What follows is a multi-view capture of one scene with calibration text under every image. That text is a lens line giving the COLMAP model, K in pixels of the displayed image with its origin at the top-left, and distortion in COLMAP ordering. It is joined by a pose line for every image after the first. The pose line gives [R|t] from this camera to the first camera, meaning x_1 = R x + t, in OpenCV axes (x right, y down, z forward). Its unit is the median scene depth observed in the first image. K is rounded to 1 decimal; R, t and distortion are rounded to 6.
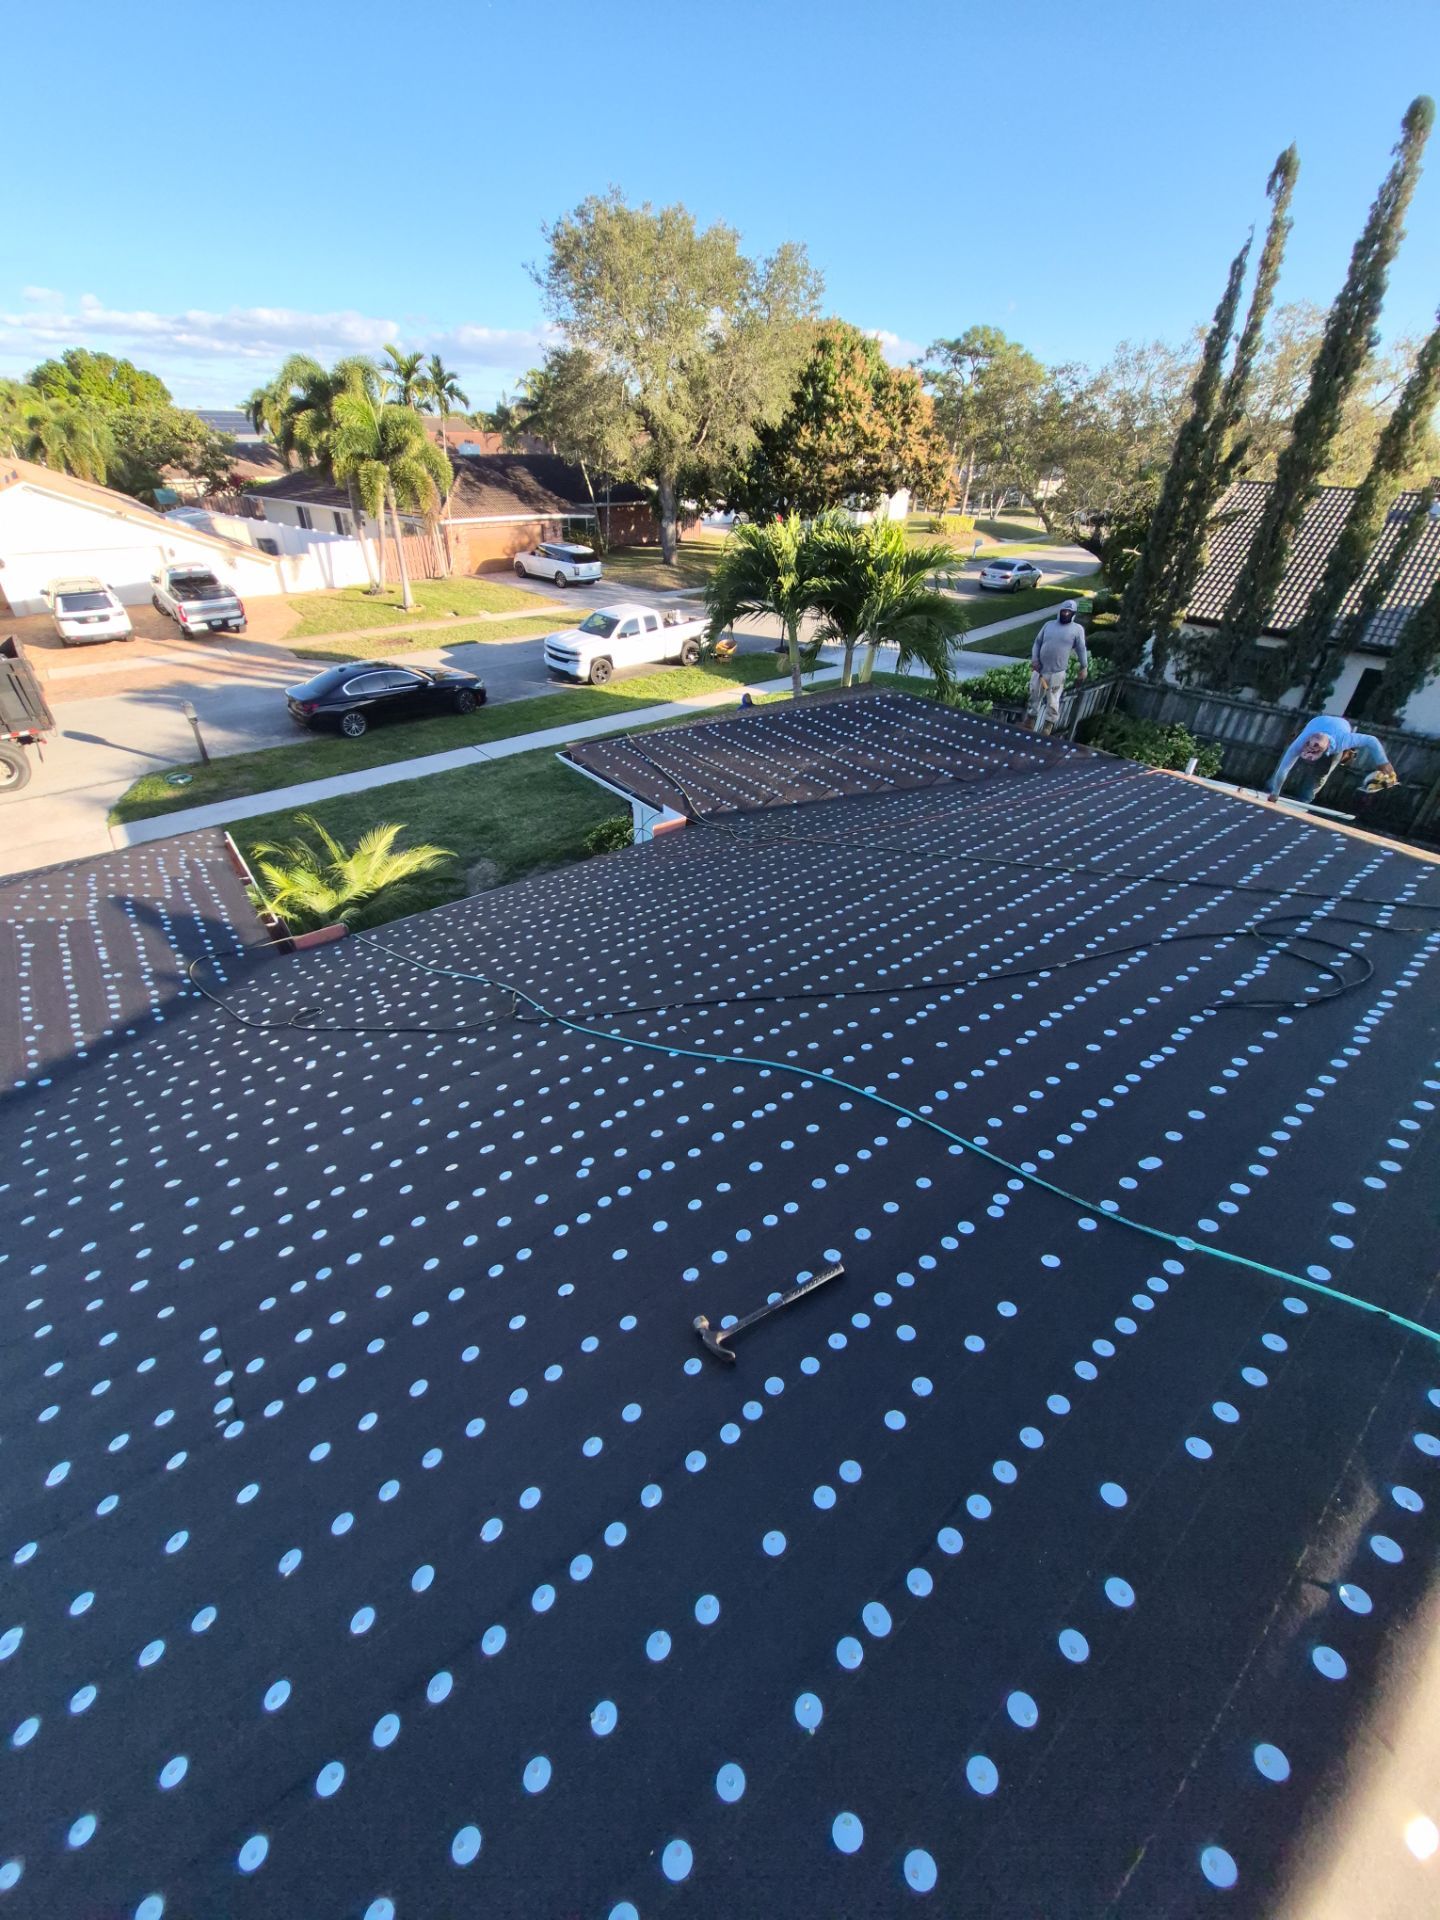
lens RADIAL K [[745.0, 0, 702.9], [0, 745.0, 942.0], [0, 0, 1]] dist [-0.002281, -0.008126]
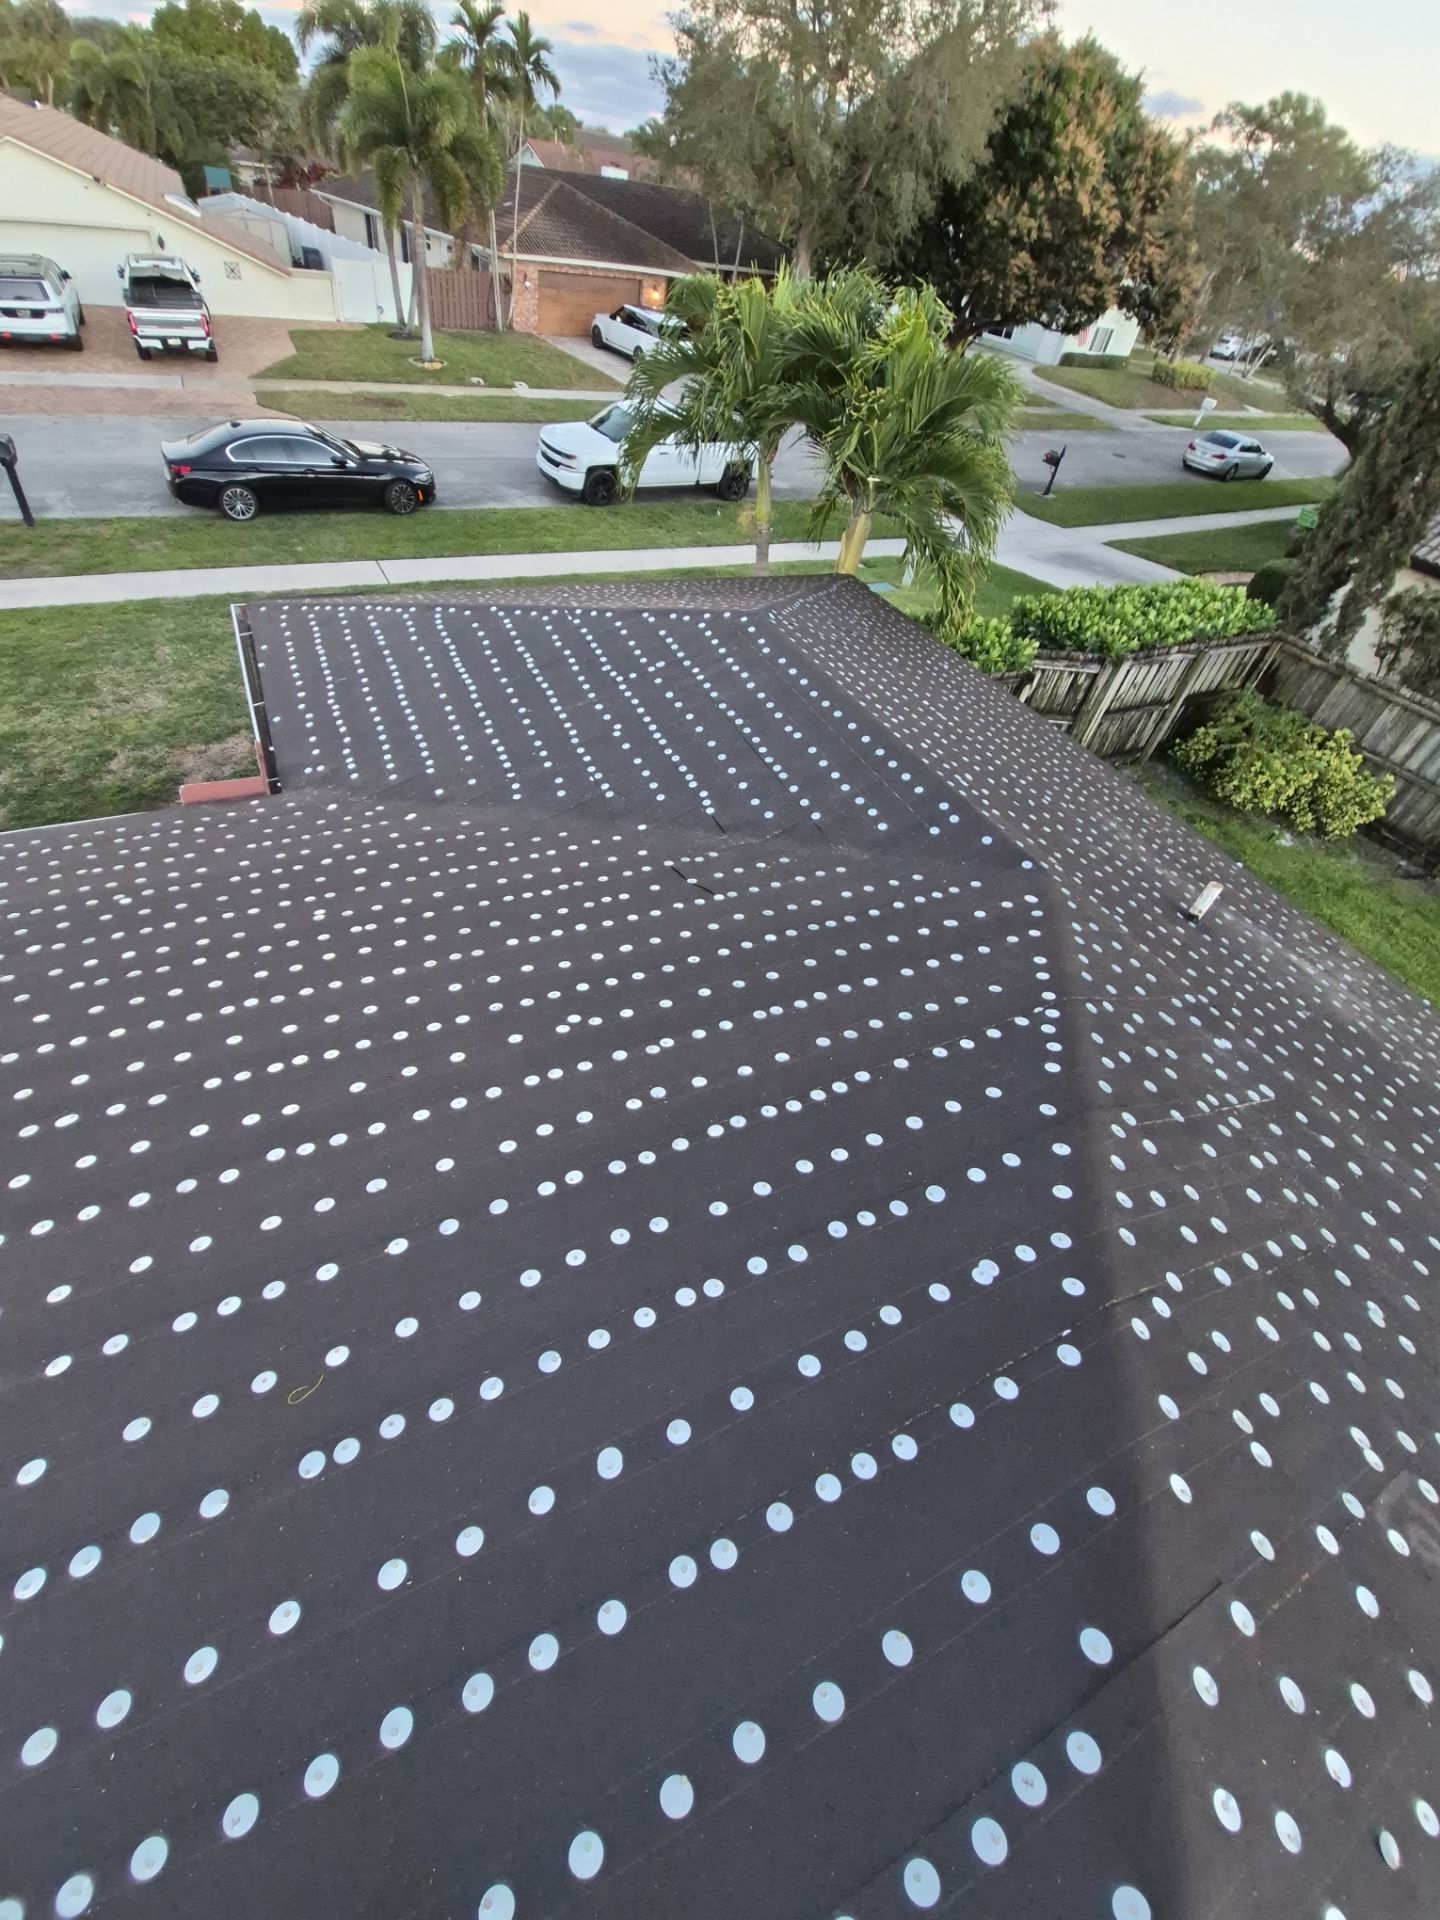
lens RADIAL K [[793.9, 0, 700.1], [0, 793.9, 941.8], [0, 0, 1]] dist [-0.001661, -0.008679]
pose [[0.970513, 0.226866, -0.081467, 0.091165], [-0.210854, 0.962766, 0.169182, -0.053911], [0.116815, -0.147016, 0.982212, 0.107324]]
